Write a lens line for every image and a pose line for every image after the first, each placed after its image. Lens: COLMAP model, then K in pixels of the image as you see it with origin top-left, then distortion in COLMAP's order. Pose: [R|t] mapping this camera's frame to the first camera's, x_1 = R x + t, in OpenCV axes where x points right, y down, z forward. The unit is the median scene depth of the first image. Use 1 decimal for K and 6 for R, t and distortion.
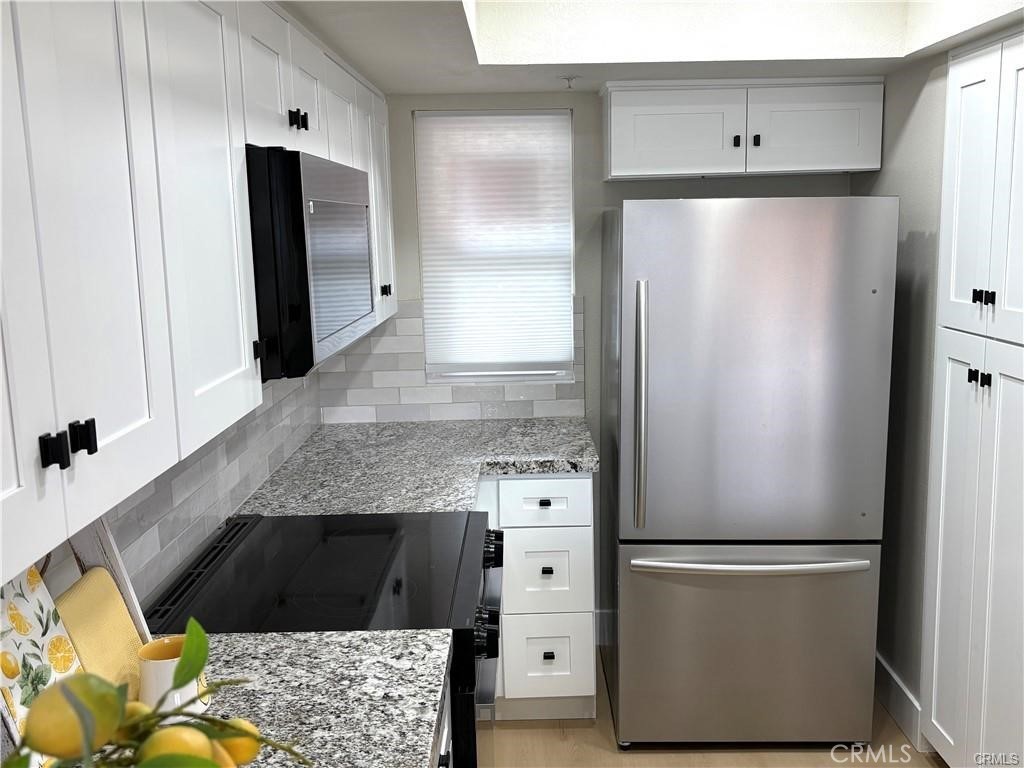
lens RADIAL K [[1008.2, 0, 512.0], [0, 1008.2, 384.0], [0, 0, 1]] dist [0.213086, -0.704723]
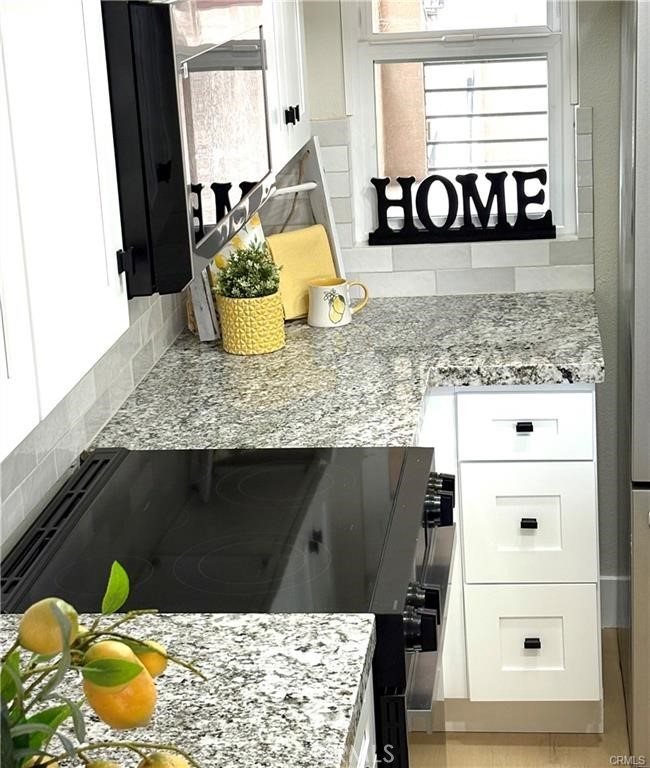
lens RADIAL K [[1704.3, 0, 324.8], [0, 1704.3, 329.4], [0, 0, 1]] dist [0.295447, -0.861217]
pose [[0.993311, -0.001199, -0.115467, 0.041001], [0.011585, 0.995935, 0.089324, -0.068885], [0.114891, -0.090064, 0.989287, -0.206928]]
